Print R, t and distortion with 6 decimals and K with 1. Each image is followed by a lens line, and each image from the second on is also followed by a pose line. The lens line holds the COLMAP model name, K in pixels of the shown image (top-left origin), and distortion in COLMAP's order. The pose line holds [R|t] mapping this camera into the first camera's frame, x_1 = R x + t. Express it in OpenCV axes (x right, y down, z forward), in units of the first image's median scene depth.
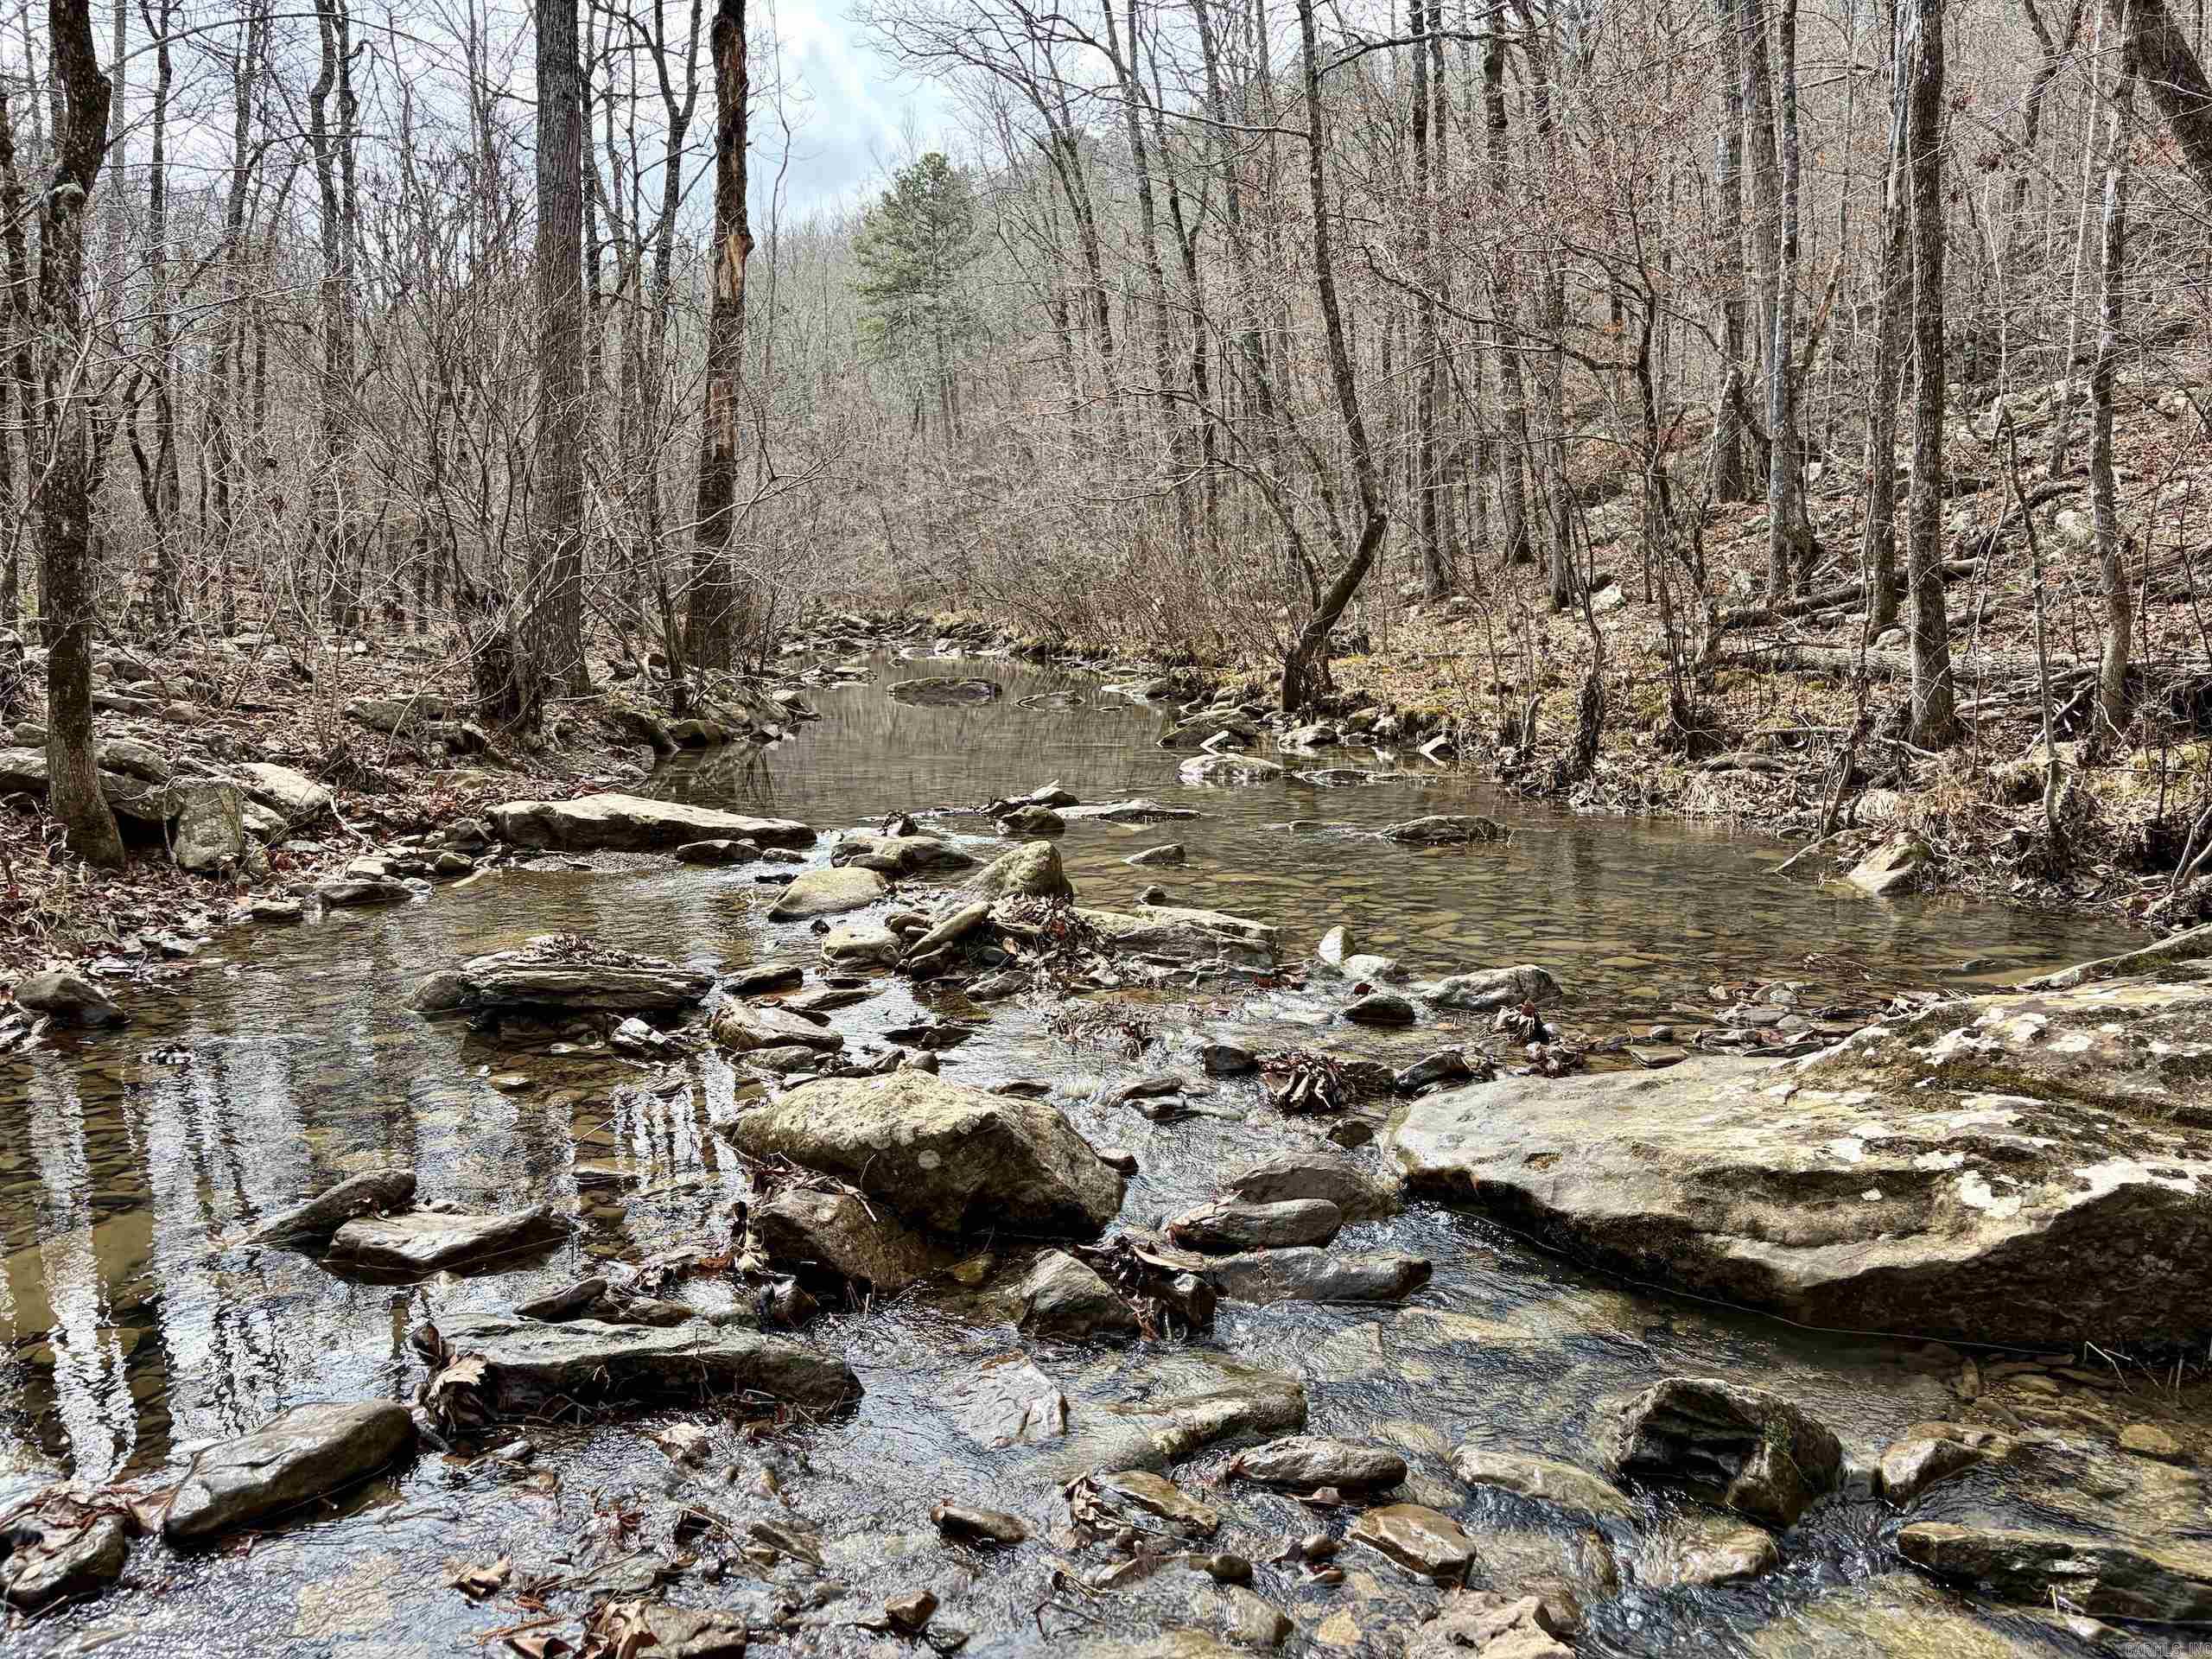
lens RADIAL K [[1696.6, 0, 1092.6], [0, 1696.6, 830.8], [0, 0, 1]] dist [0.054394, -0.029215]
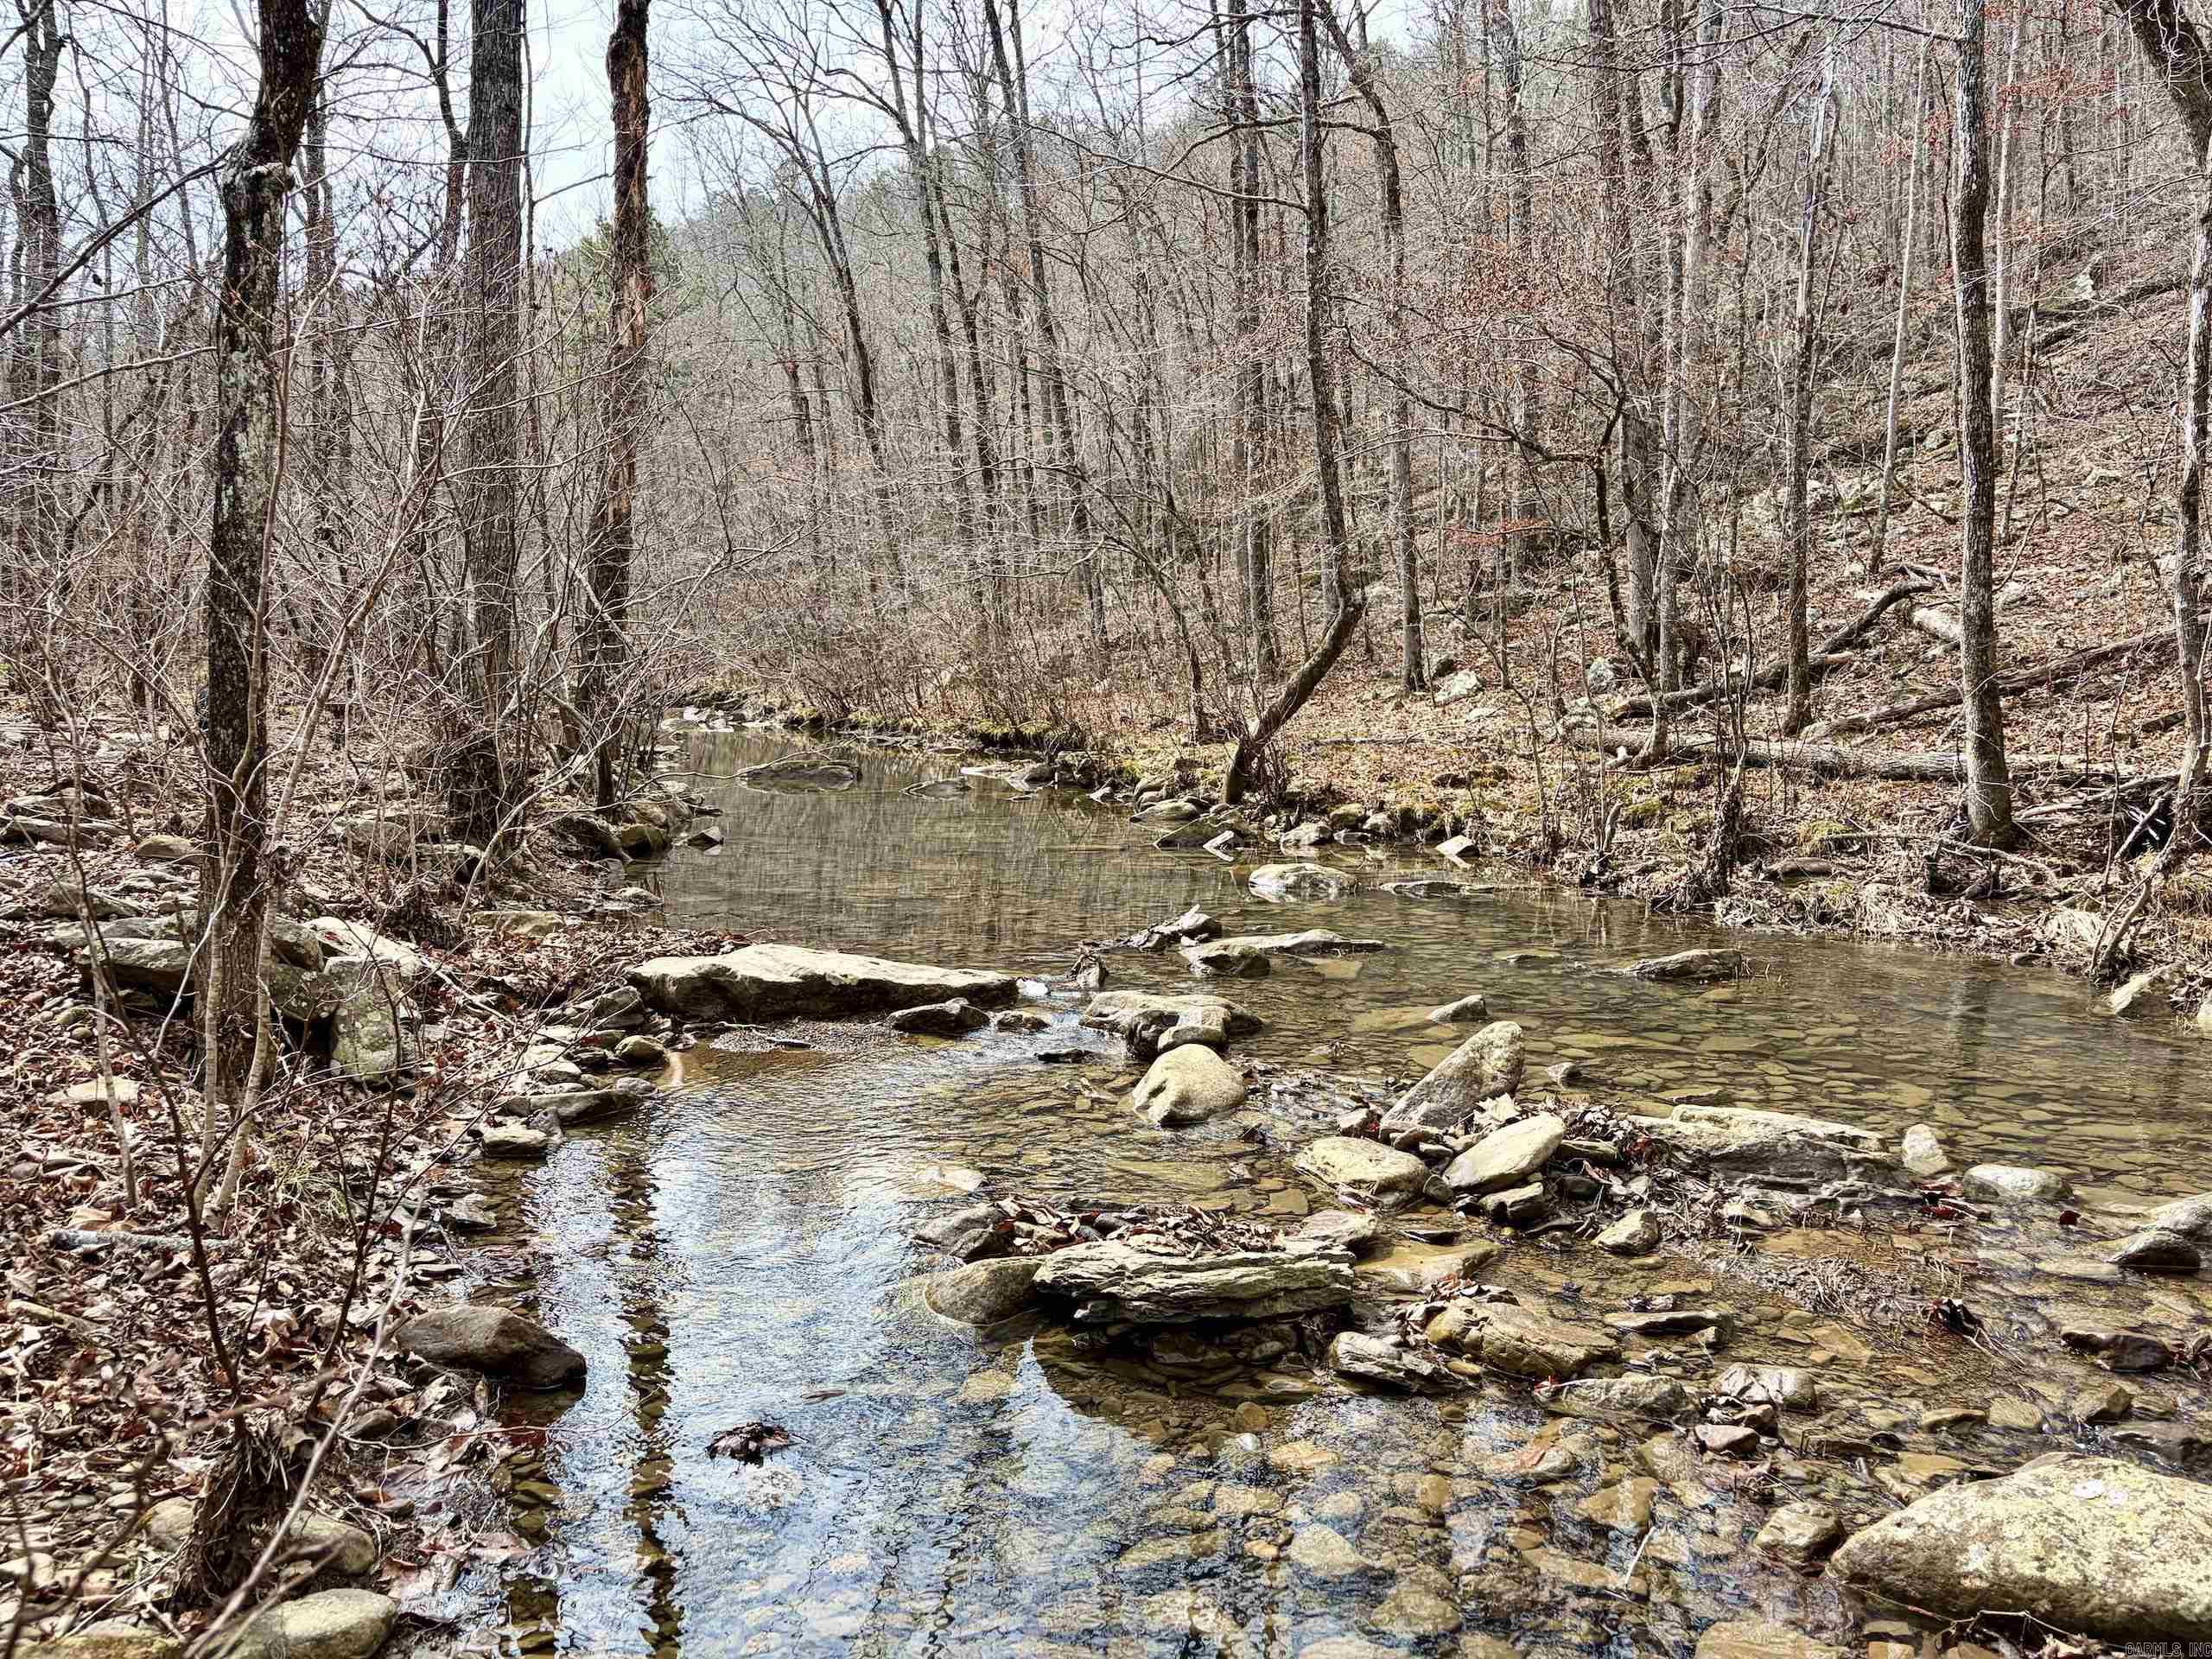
lens RADIAL K [[1696.6, 0, 1115.8], [0, 1696.6, 831.2], [0, 0, 1]] dist [0.054394, -0.029215]
pose [[0.979792, -0.007822, 0.199866, -0.209960], [0.015209, 0.999256, -0.035454, -0.033034], [-0.199439, 0.037778, 0.979182, 0.122389]]
